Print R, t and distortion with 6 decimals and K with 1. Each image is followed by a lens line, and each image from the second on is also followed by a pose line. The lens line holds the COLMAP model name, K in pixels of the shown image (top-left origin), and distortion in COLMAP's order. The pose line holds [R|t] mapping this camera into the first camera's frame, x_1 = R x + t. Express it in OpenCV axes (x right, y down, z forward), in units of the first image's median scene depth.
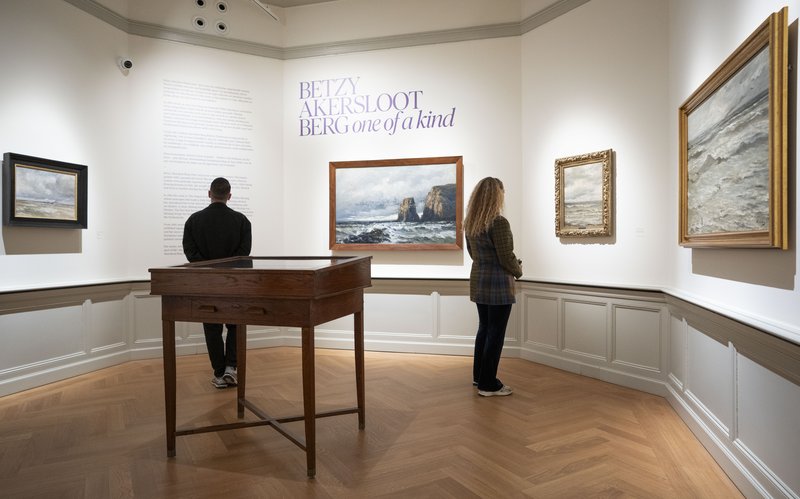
lens RADIAL K [[526.9, 0, 400.2], [0, 526.9, 247.9], [0, 0, 1]] dist [-0.038889, 0.004492]
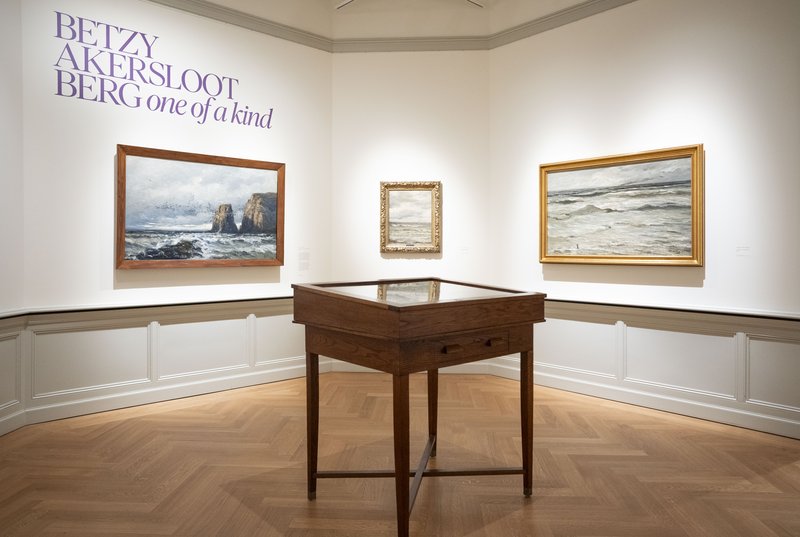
lens RADIAL K [[560.2, 0, 403.0], [0, 560.2, 247.2], [0, 0, 1]] dist [-0.006534, 0.013398]
pose [[0.539794, 0.003824, 0.841788, -0.577735], [0.001708, 0.999983, -0.005638, -0.021502], [-0.841795, 0.004481, 0.539779, 0.284933]]
